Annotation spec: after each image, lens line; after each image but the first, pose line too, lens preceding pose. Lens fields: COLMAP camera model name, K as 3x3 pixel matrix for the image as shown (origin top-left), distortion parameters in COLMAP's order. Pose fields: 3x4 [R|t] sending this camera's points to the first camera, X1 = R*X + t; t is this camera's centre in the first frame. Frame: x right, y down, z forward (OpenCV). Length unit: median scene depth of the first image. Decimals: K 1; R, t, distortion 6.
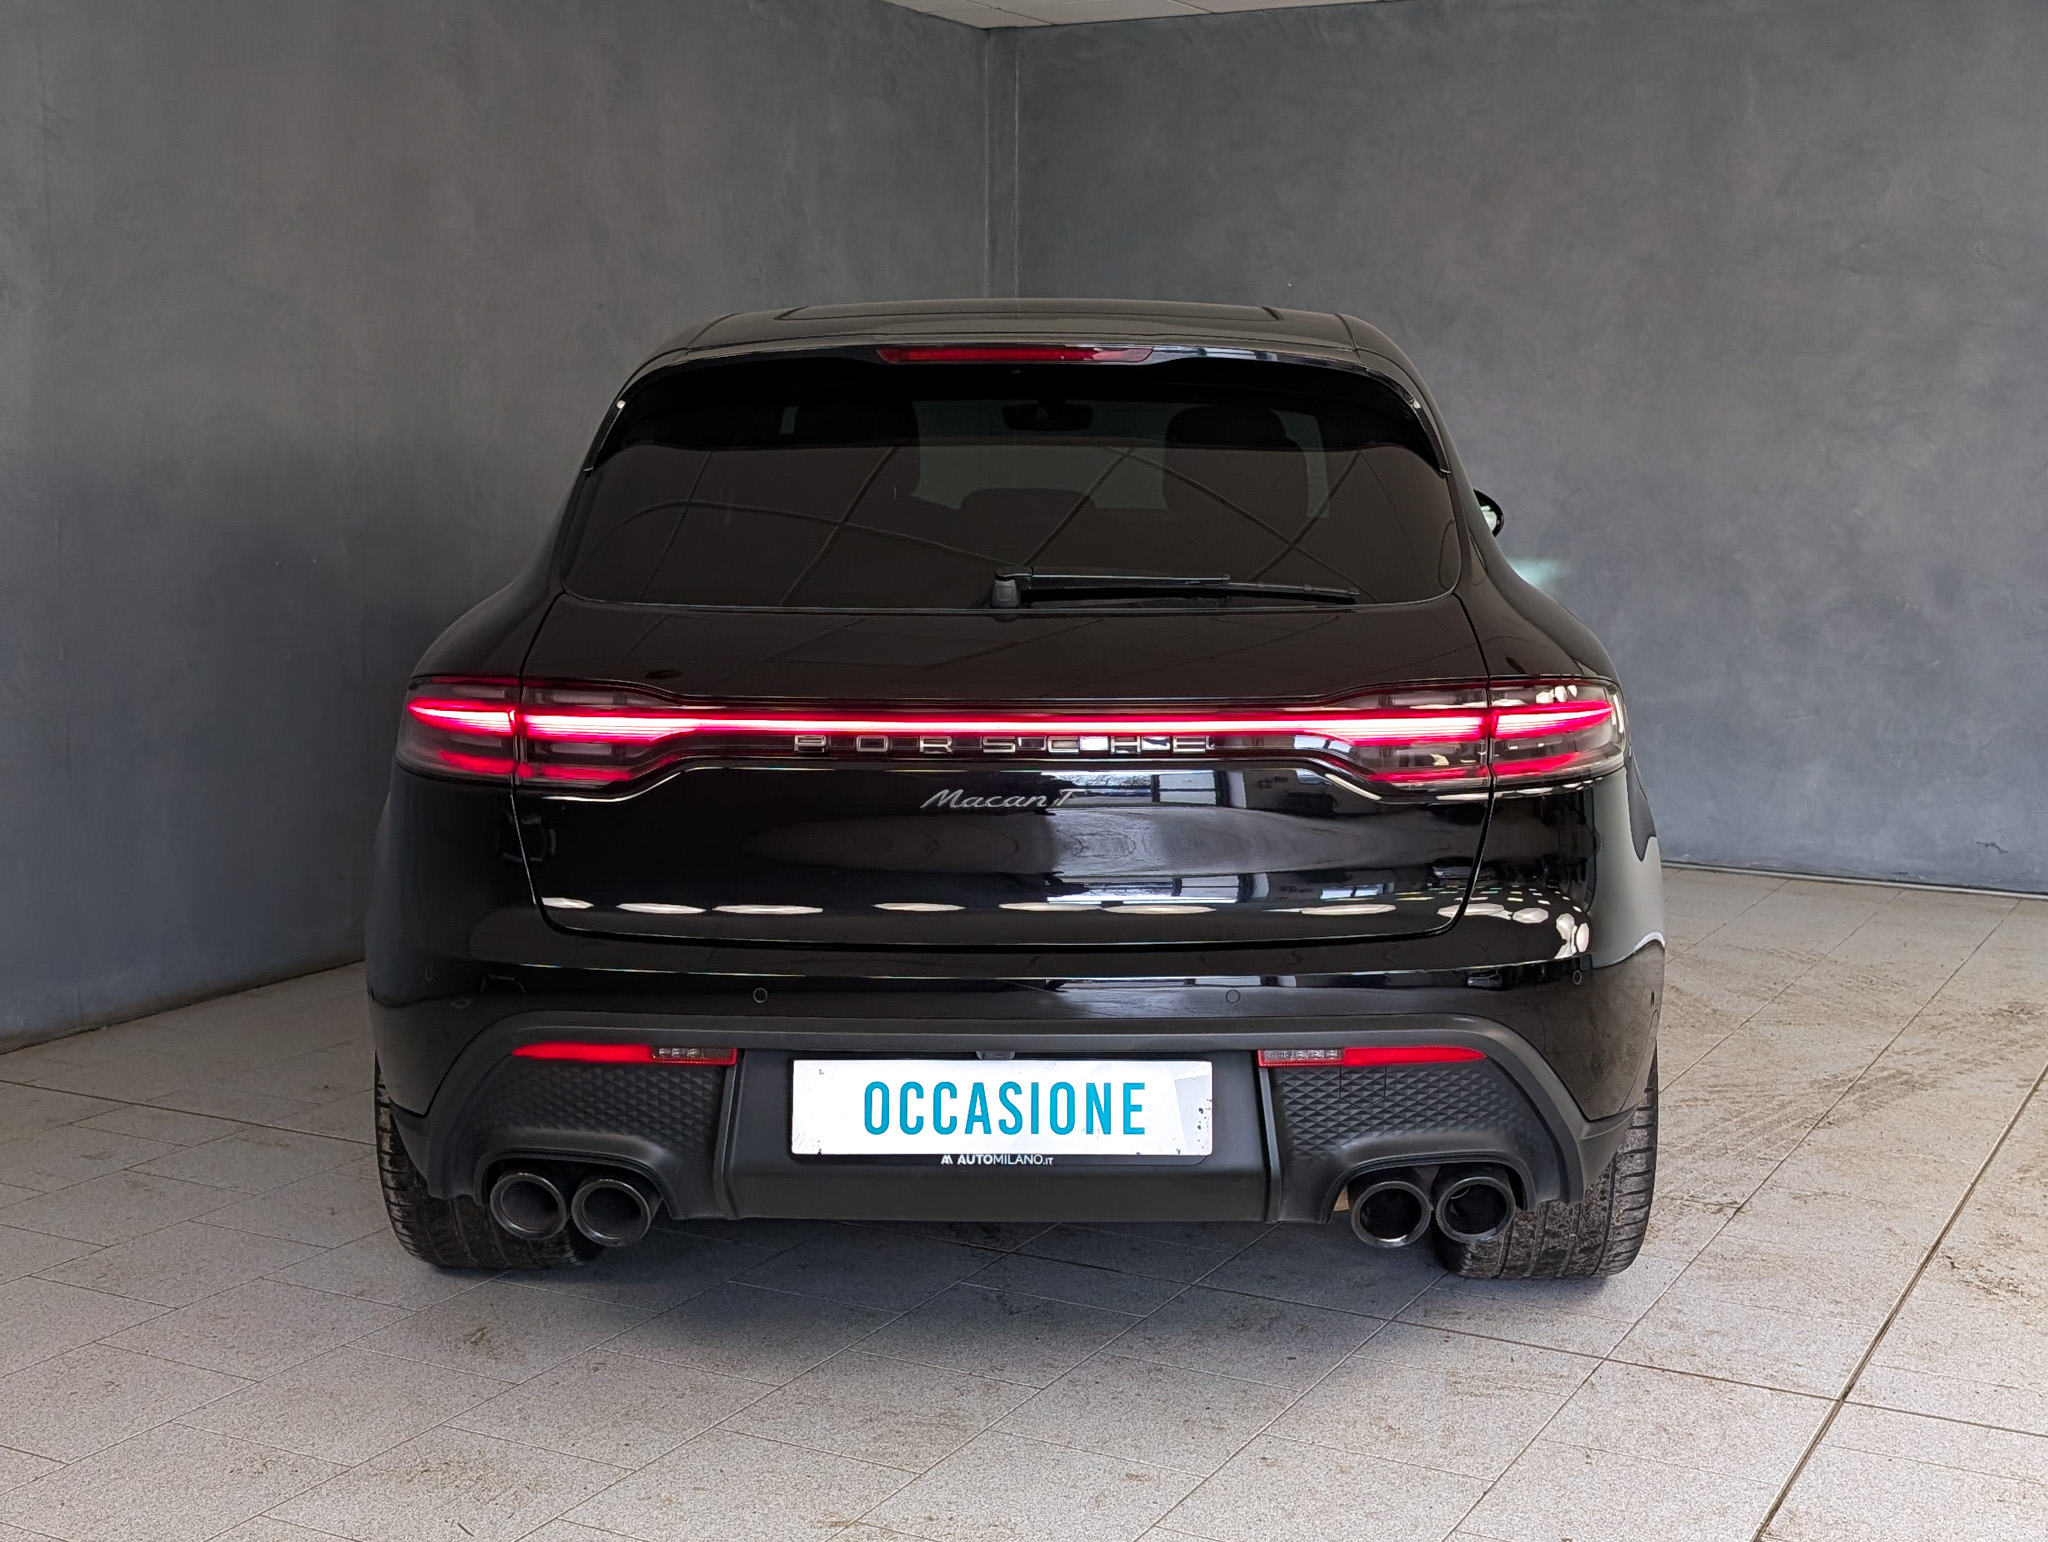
lens RADIAL K [[1716.8, 0, 925.4], [0, 1716.8, 715.1], [0, 0, 1]] dist [0.069188, -0.098887]
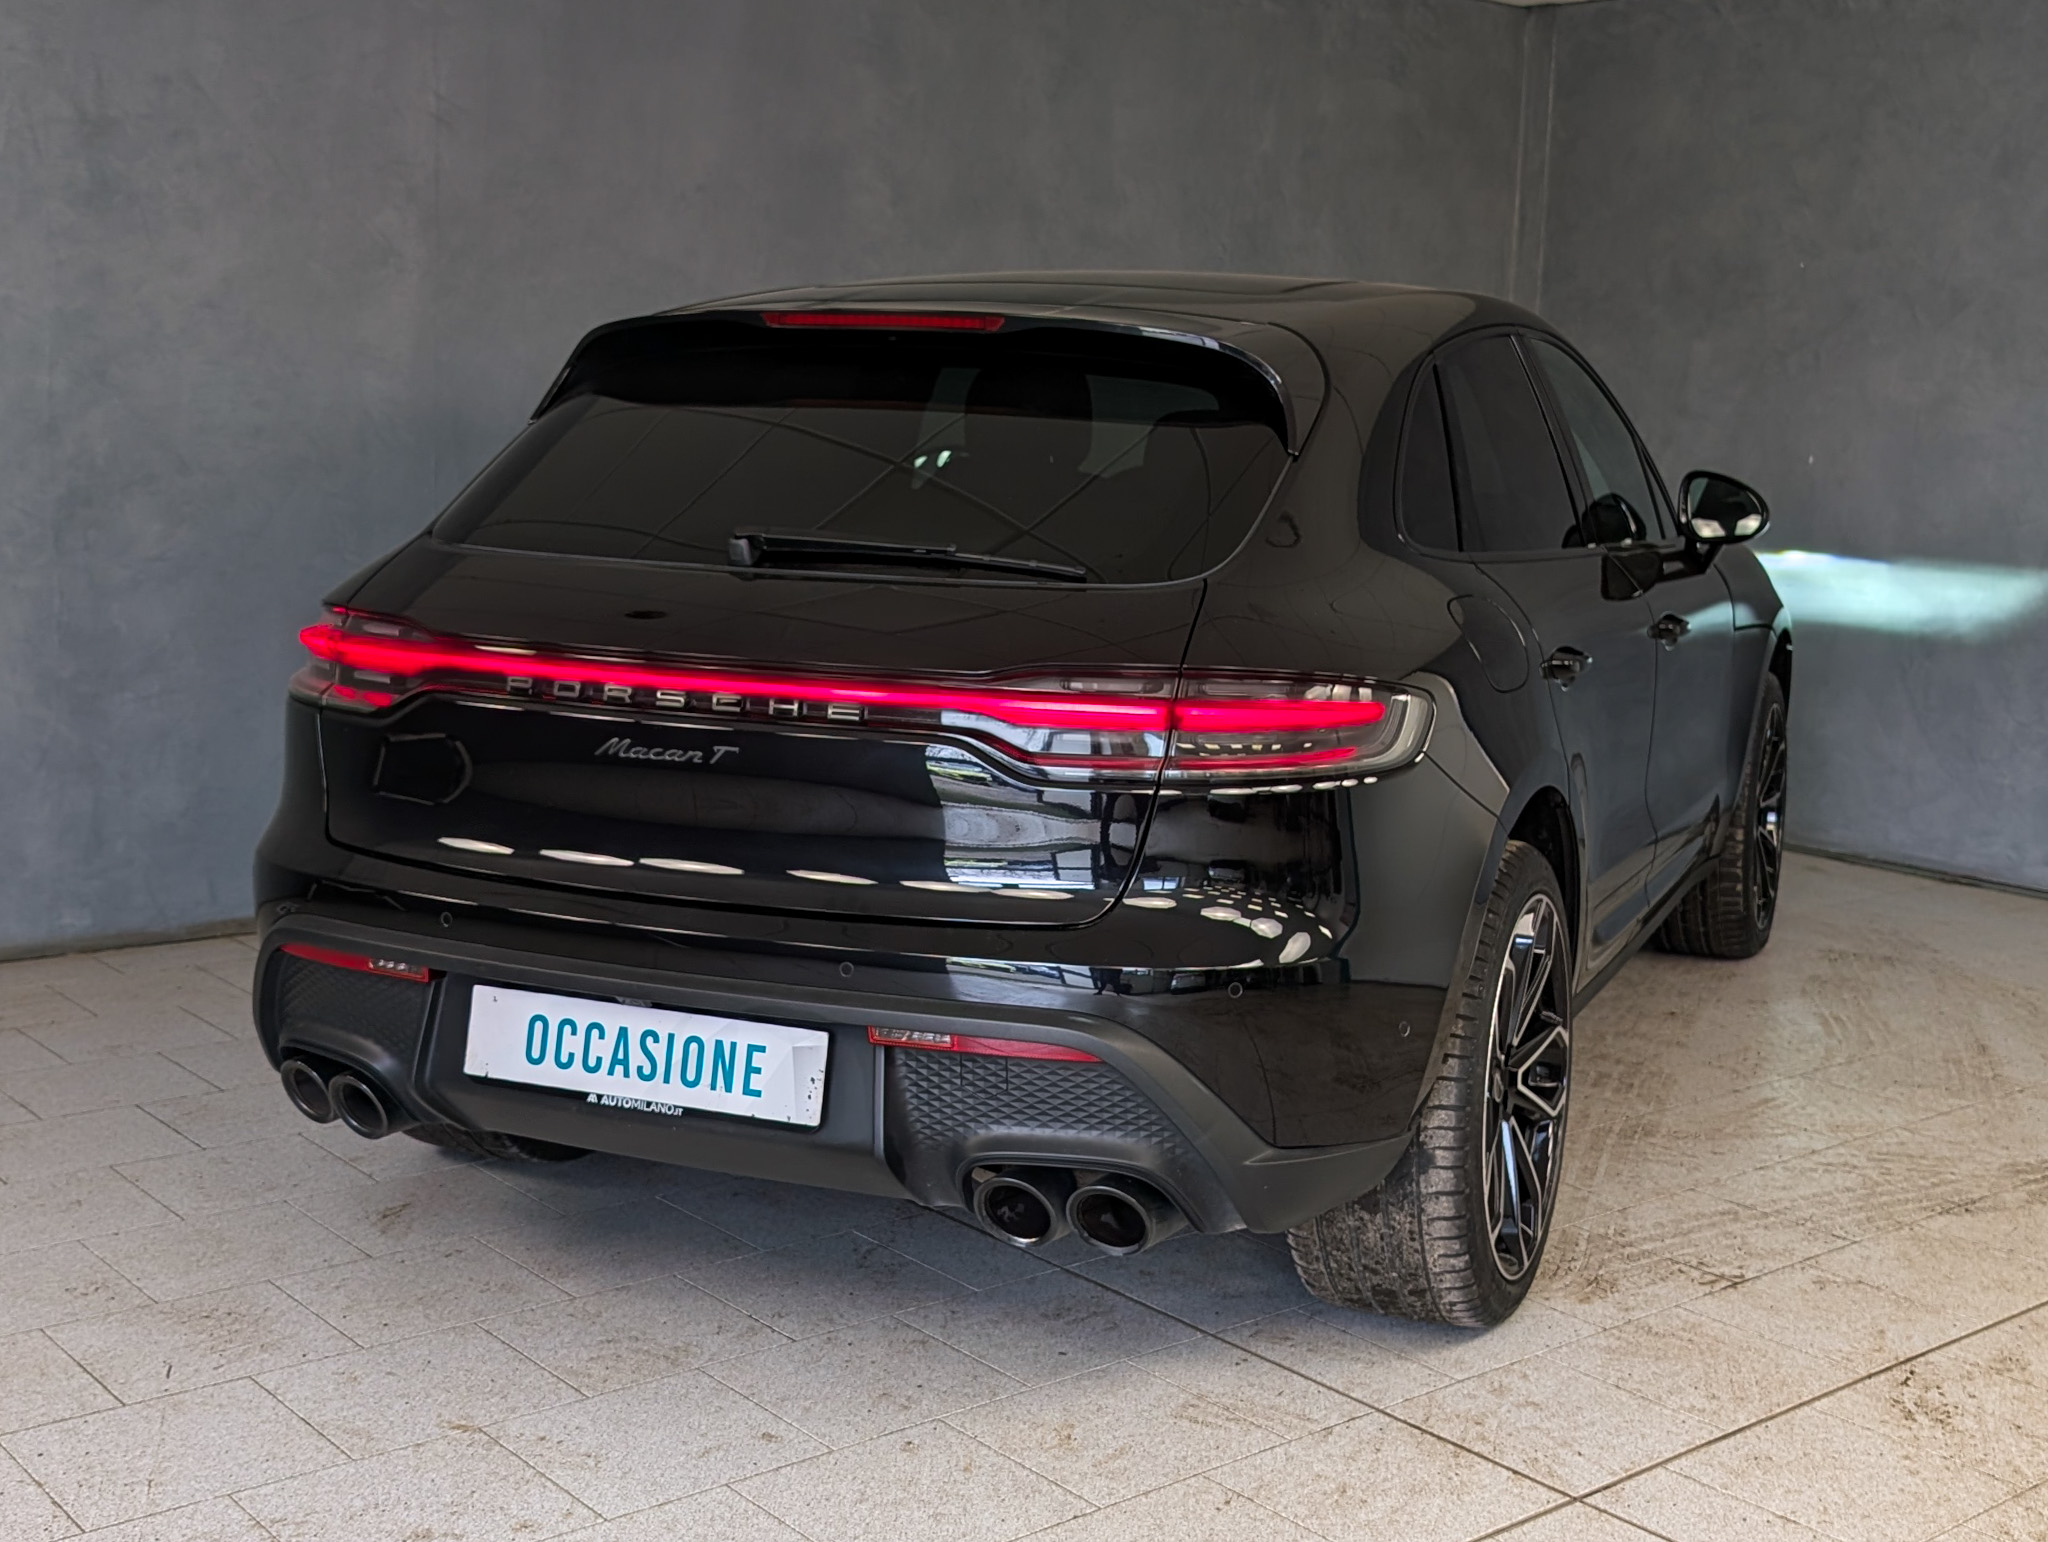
lens RADIAL K [[1665.3, 0, 1018.3], [0, 1665.3, 683.2], [0, 0, 1]] dist [0.048187, -0.072971]
pose [[0.966532, 0.071084, -0.246501, 0.429936], [-0.070639, 0.997445, 0.010659, -0.015003], [0.246629, 0.007111, 0.969084, 0.084215]]
